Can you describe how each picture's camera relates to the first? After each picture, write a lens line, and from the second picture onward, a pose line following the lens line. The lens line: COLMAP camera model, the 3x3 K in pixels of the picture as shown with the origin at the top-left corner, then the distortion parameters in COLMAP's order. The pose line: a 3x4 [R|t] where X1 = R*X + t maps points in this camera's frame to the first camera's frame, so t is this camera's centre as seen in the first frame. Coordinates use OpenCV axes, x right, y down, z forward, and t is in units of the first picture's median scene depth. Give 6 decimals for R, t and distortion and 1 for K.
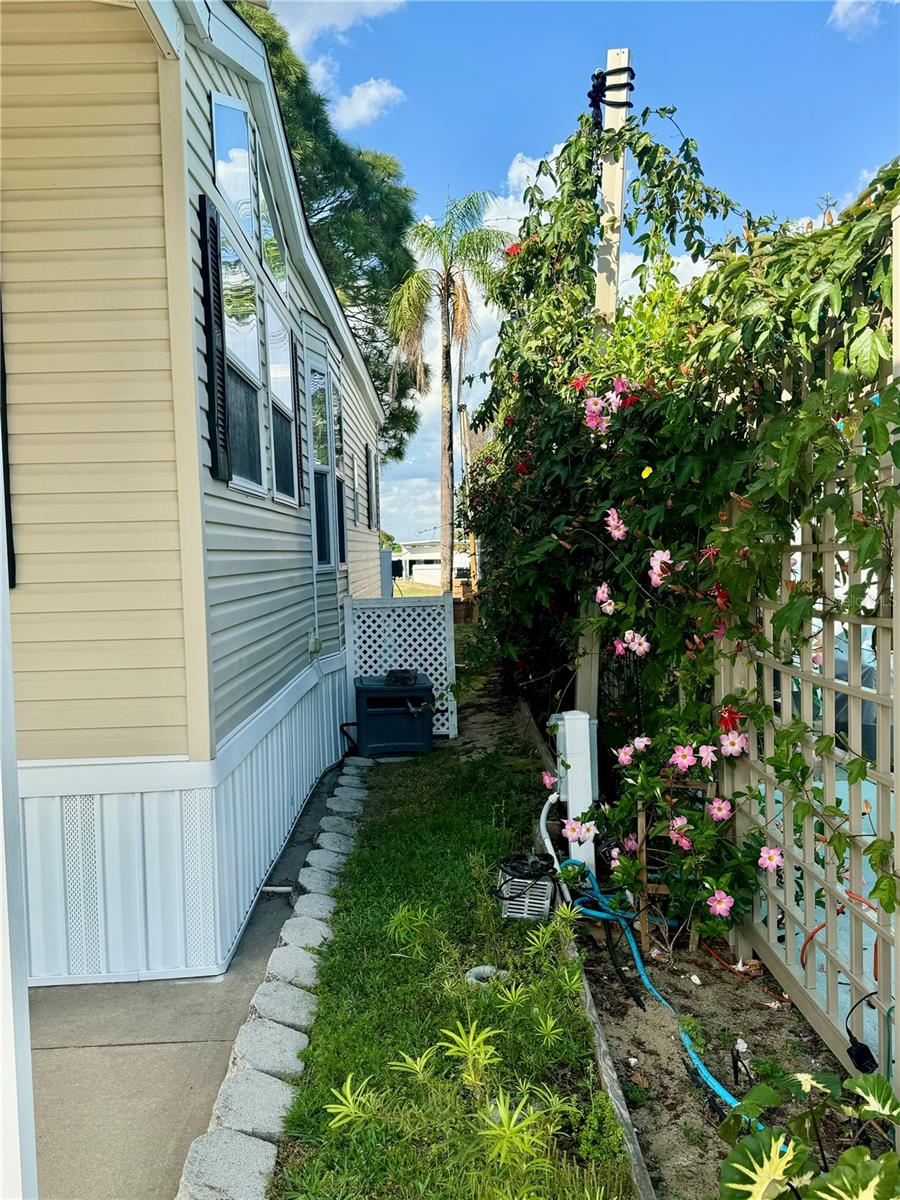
lens RADIAL K [[1059.5, 0, 450.0], [0, 1059.5, 600.0], [0, 0, 1]] dist [0.079229, 0.000848]
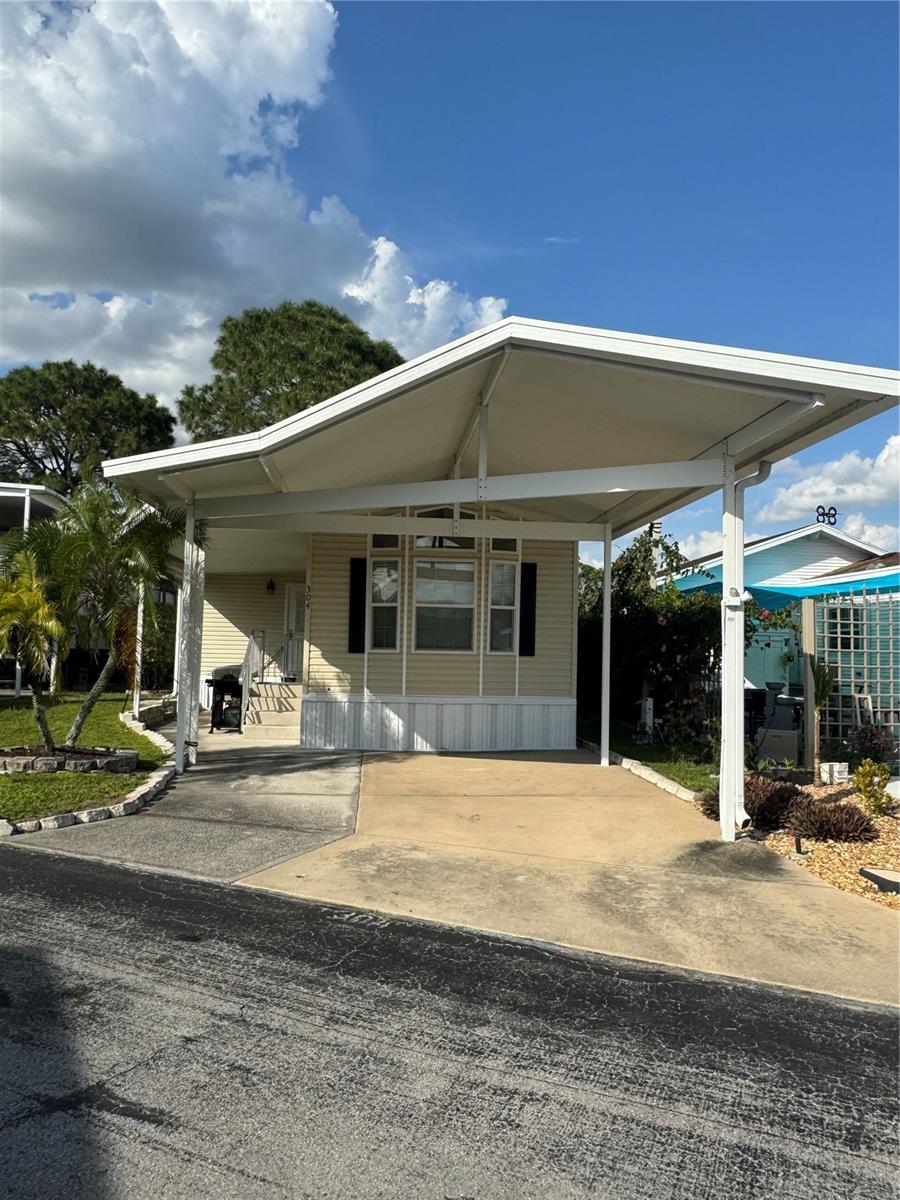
lens RADIAL K [[859.3, 0, 450.0], [0, 859.3, 600.0], [0, 0, 1]] dist [-0.004760, 0.000777]
pose [[0.995682, 0.054875, 0.074876, -0.884543], [-0.046368, 0.992741, -0.110972, 0.141764], [-0.080422, 0.107021, 0.990999, -2.123450]]
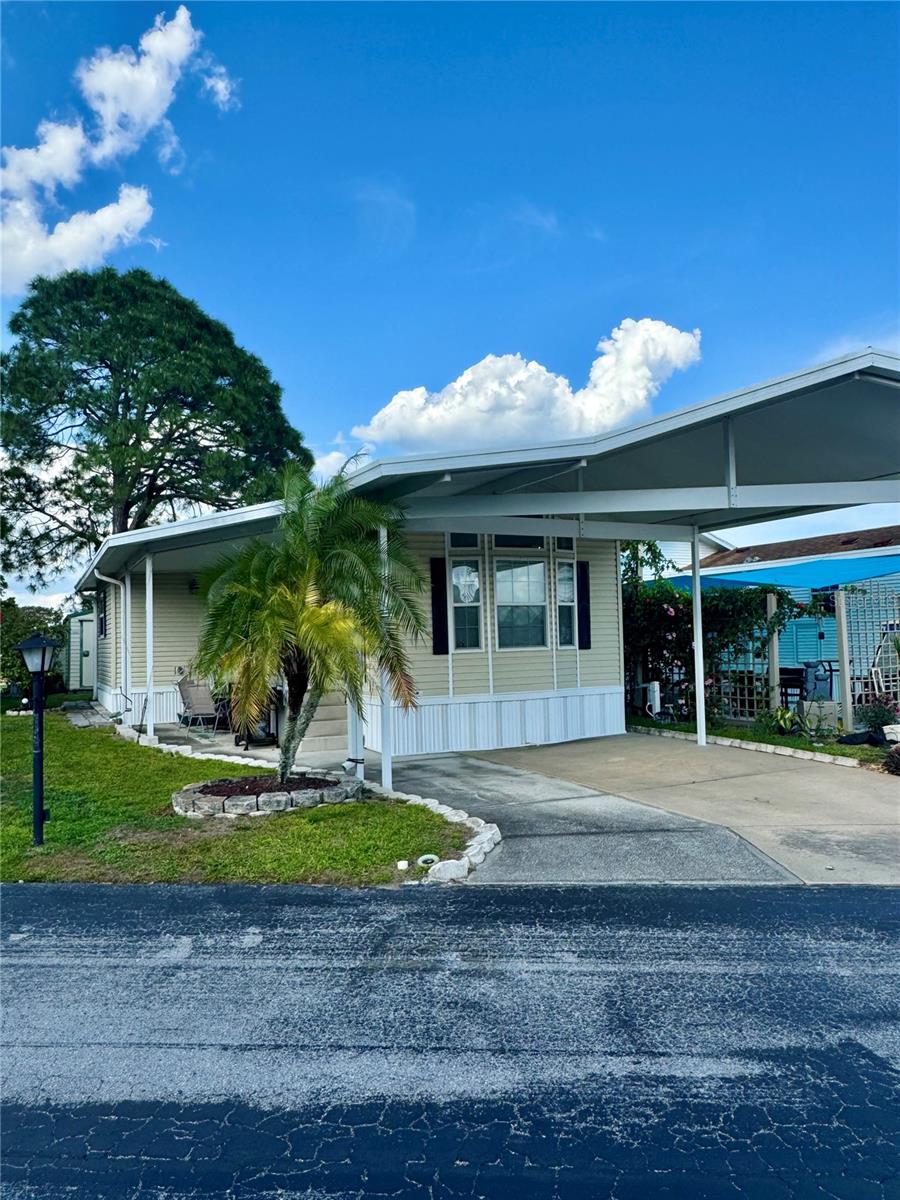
lens RADIAL K [[846.8, 0, 450.0], [0, 846.8, 600.0], [0, 0, 1]] dist [-0.004083, -0.000135]
pose [[0.897181, 0.027693, 0.440794, -2.215357], [0.019646, 0.994542, -0.102470, 0.120951], [-0.441225, 0.100594, 0.891740, -1.735790]]
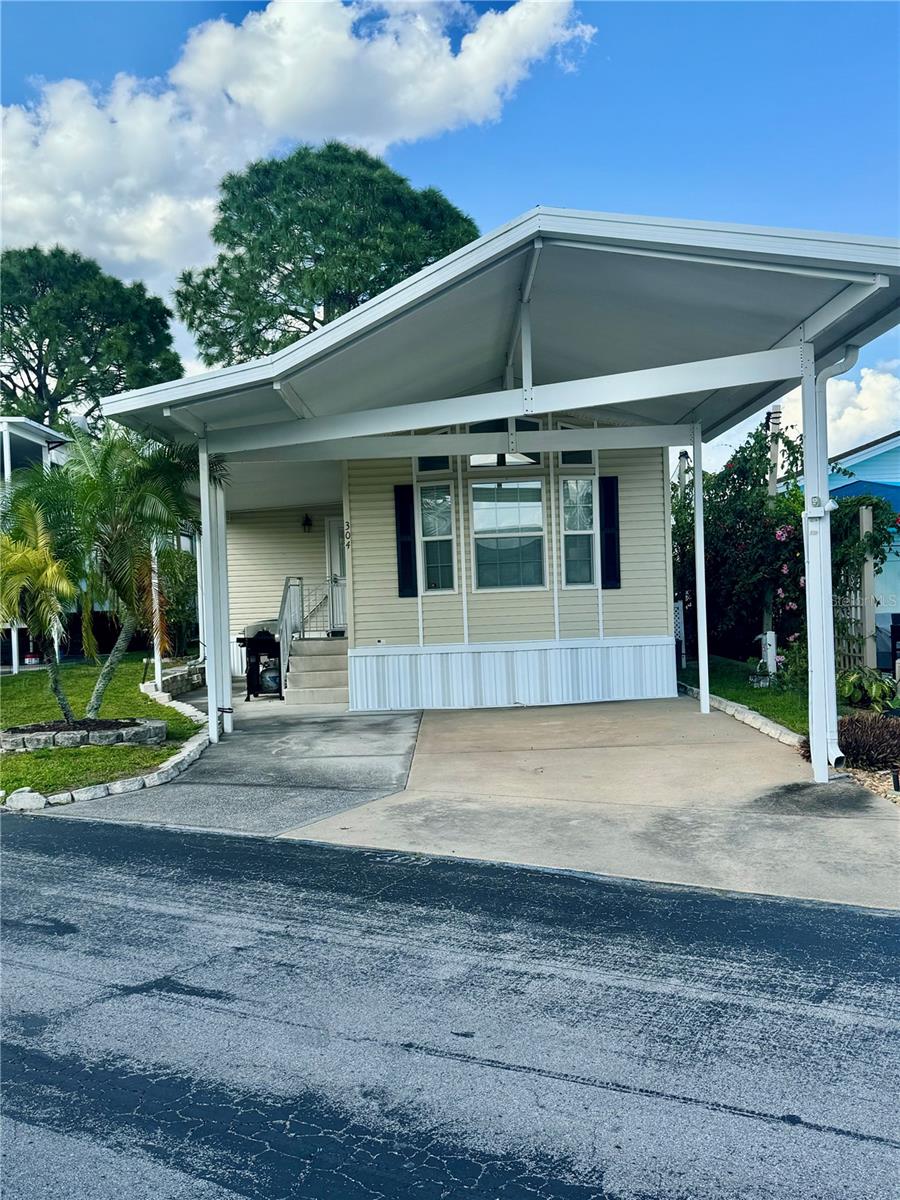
lens RADIAL K [[1142.6, 0, 450.0], [0, 1142.6, 600.0], [0, 0, 1]] dist [0.190367, -0.426060]
pose [[0.999865, -0.008239, -0.014228, -0.804267], [0.007622, 0.999051, -0.042880, 0.163205], [0.014567, 0.042766, 0.998979, -2.493032]]
